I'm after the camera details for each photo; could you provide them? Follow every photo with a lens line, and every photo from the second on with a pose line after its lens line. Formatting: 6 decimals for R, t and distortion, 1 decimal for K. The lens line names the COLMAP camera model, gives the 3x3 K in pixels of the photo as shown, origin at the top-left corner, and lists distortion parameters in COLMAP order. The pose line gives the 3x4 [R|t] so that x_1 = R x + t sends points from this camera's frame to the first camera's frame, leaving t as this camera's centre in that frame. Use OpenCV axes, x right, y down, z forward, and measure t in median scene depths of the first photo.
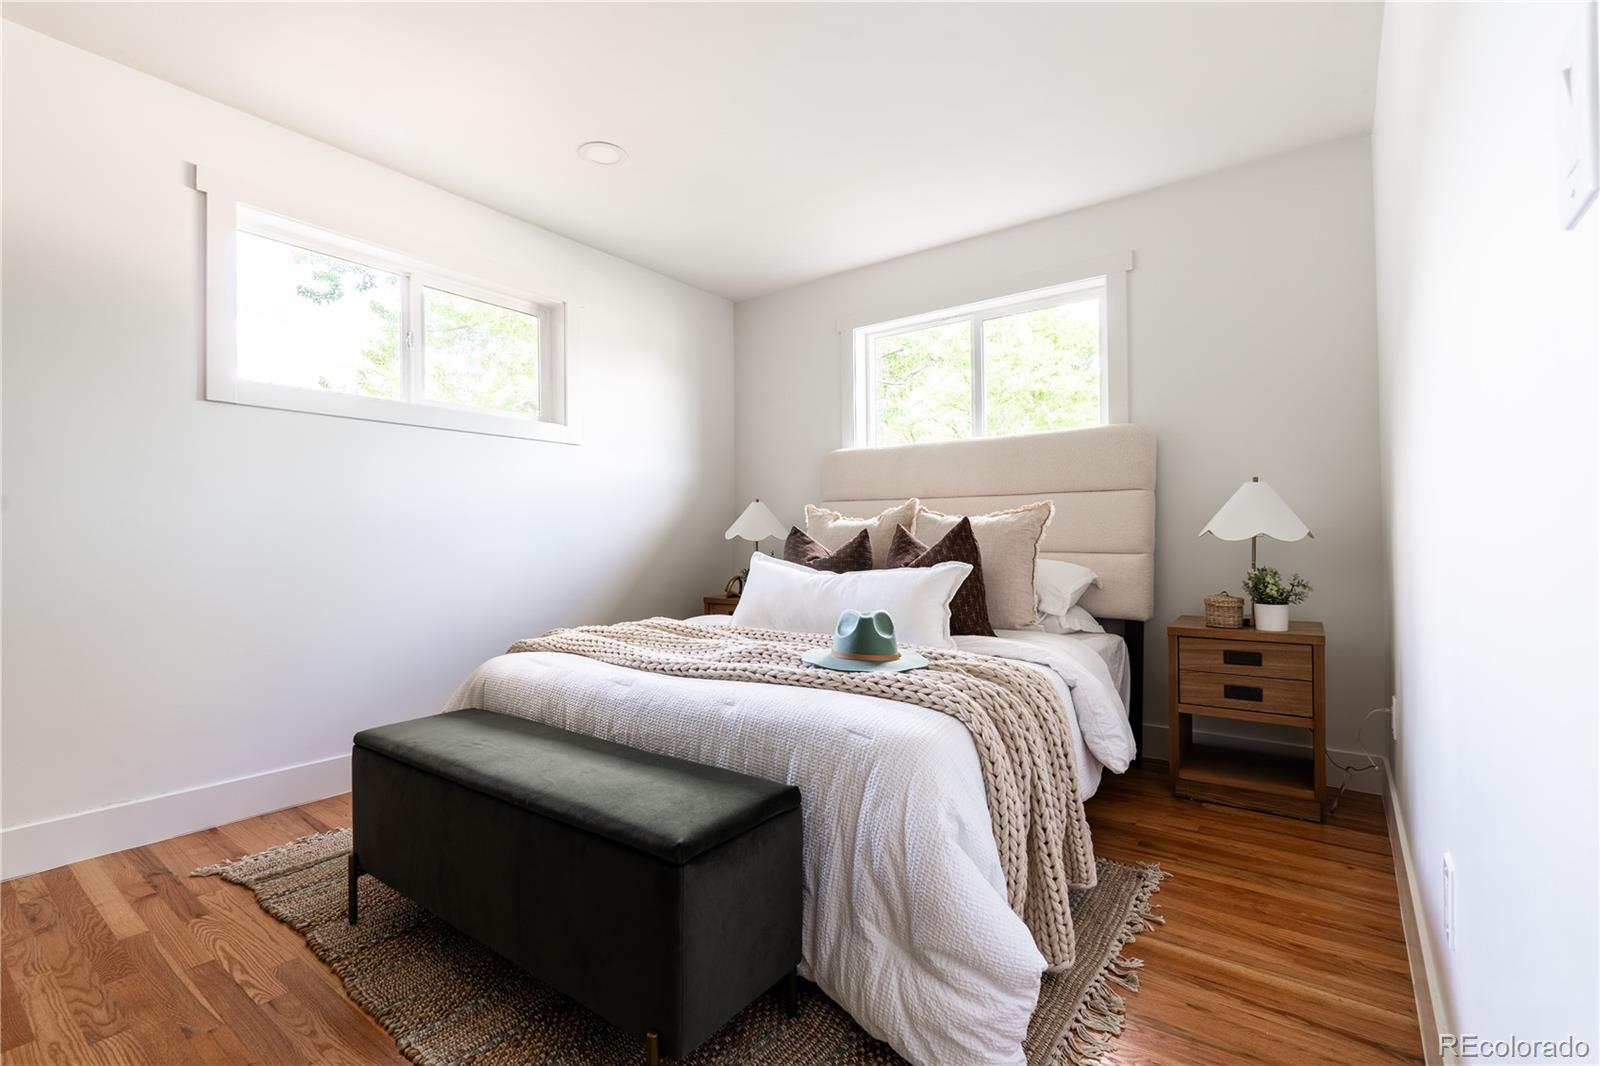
lens RADIAL K [[713.4, 0, 799.8], [0, 713.4, 536.1], [0, 0, 1]] dist [-0.000880, -0.000041]
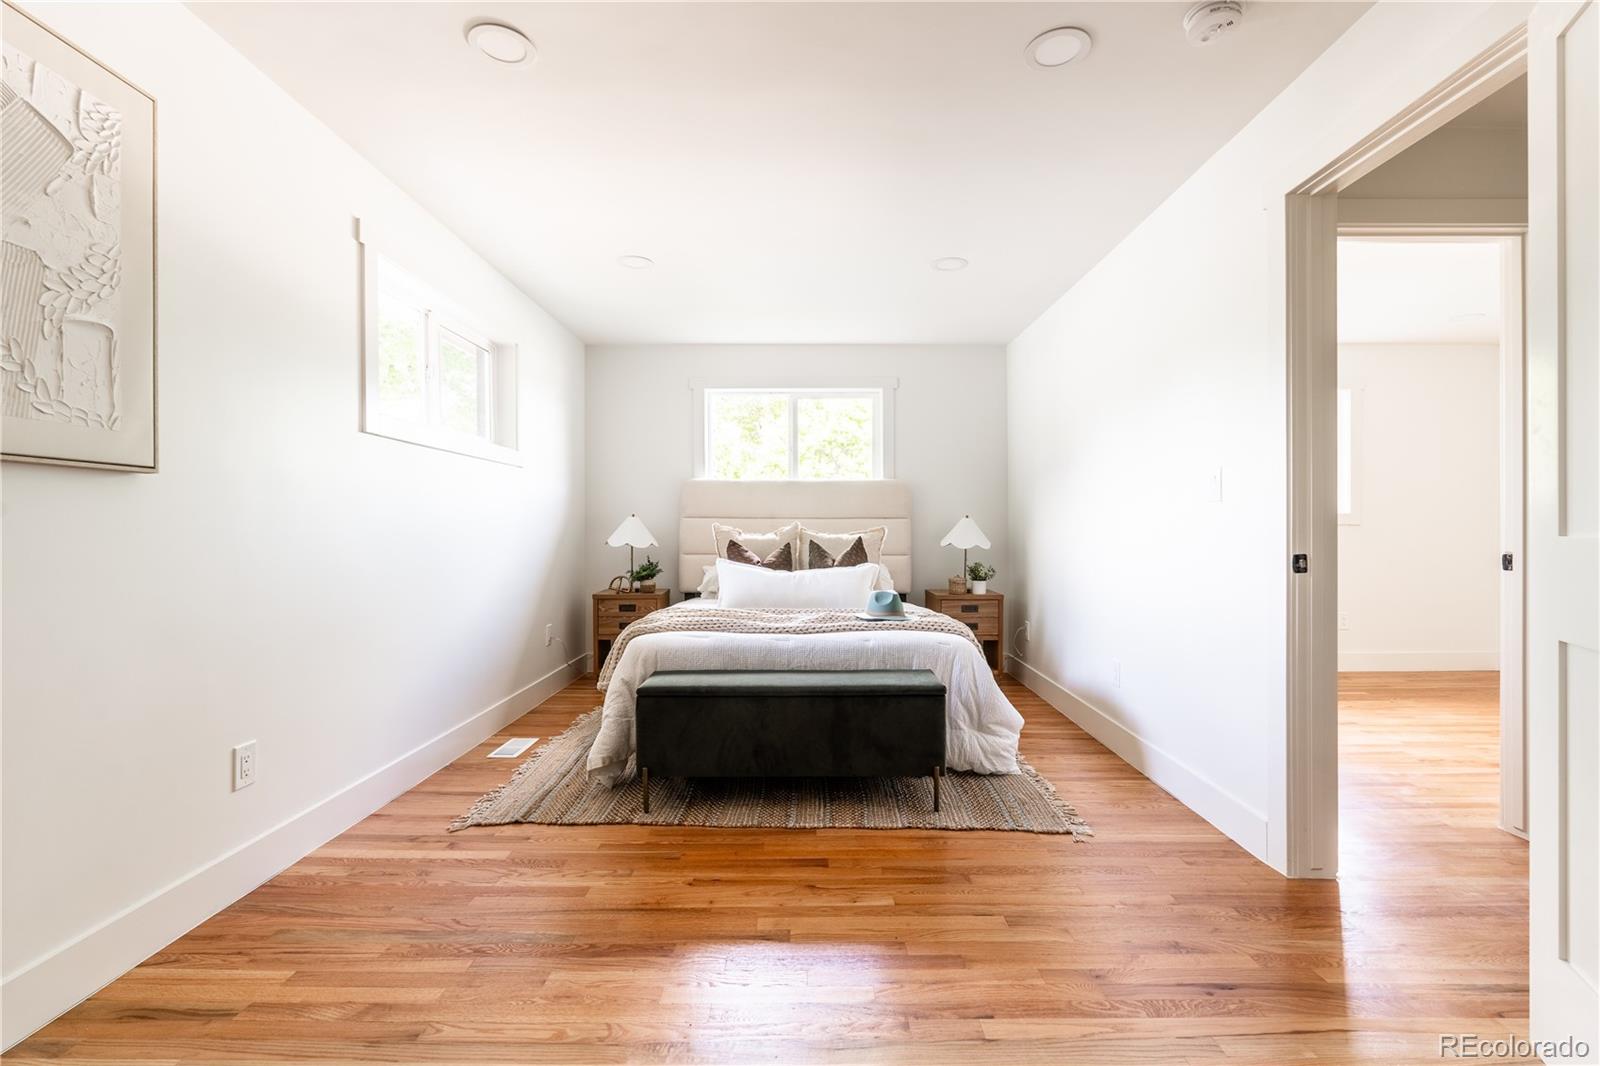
lens RADIAL K [[713.4, 0, 801.1], [0, 713.4, 534.1], [0, 0, 1]] dist [-0.000880, -0.000041]
pose [[0.800707, 0.002586, 0.599051, -0.918838], [-0.006603, 0.999968, 0.004509, -0.039262], [-0.599020, -0.007566, 0.800698, -0.287373]]
